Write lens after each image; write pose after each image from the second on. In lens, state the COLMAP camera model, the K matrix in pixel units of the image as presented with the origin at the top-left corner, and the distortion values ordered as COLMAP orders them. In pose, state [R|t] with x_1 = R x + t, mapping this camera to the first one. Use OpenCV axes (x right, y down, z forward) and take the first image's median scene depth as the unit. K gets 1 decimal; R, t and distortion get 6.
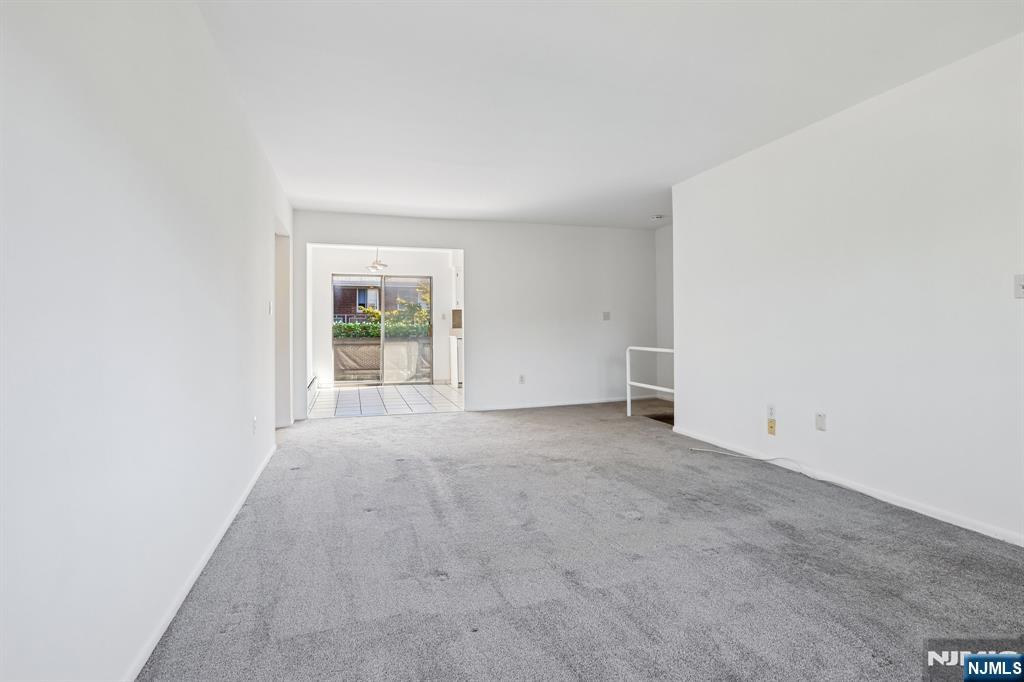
lens RADIAL K [[468.0, 0, 509.5], [0, 468.0, 346.4], [0, 0, 1]] dist [-0.066588, 0.033944]
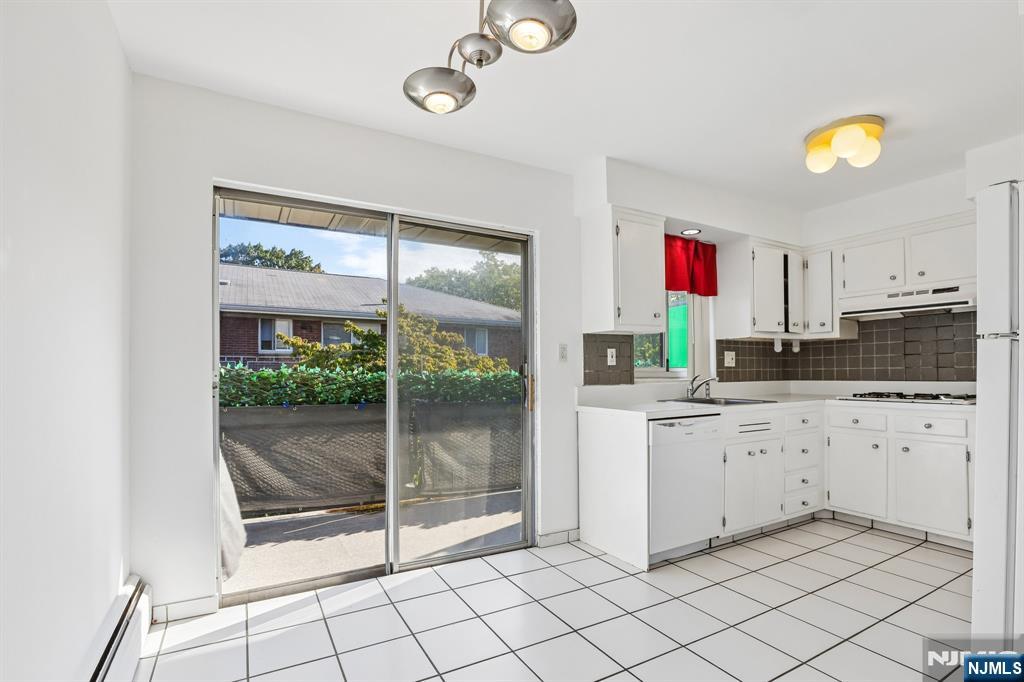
lens RADIAL K [[482.2, 0, 514.4], [0, 482.2, 359.0], [0, 0, 1]] dist [-0.029420, 0.000267]
pose [[0.981509, 0.000915, 0.191414, -0.240848], [0.011882, 0.997769, -0.065696, -0.033937], [-0.191047, 0.066755, 0.979308, 0.629679]]
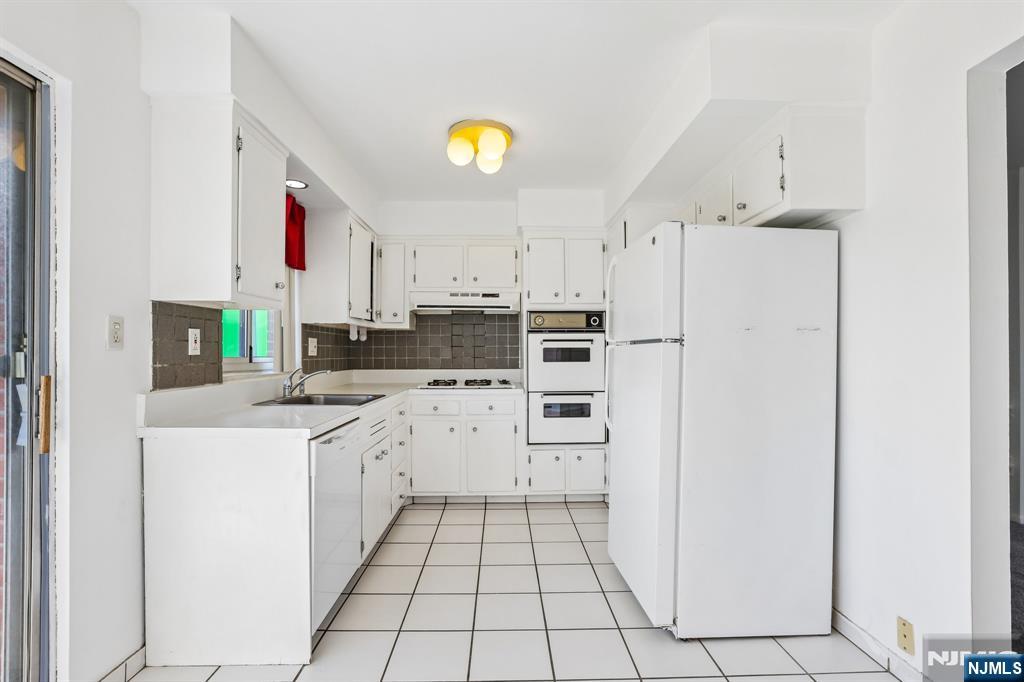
lens RADIAL K [[468.0, 0, 509.5], [0, 468.0, 346.4], [0, 0, 1]] dist [-0.066588, 0.033944]
pose [[0.291797, 0.015211, 0.956359, -0.261096], [0.036903, 0.998950, -0.027148, -0.043989], [-0.955768, 0.043214, 0.290929, 0.753580]]
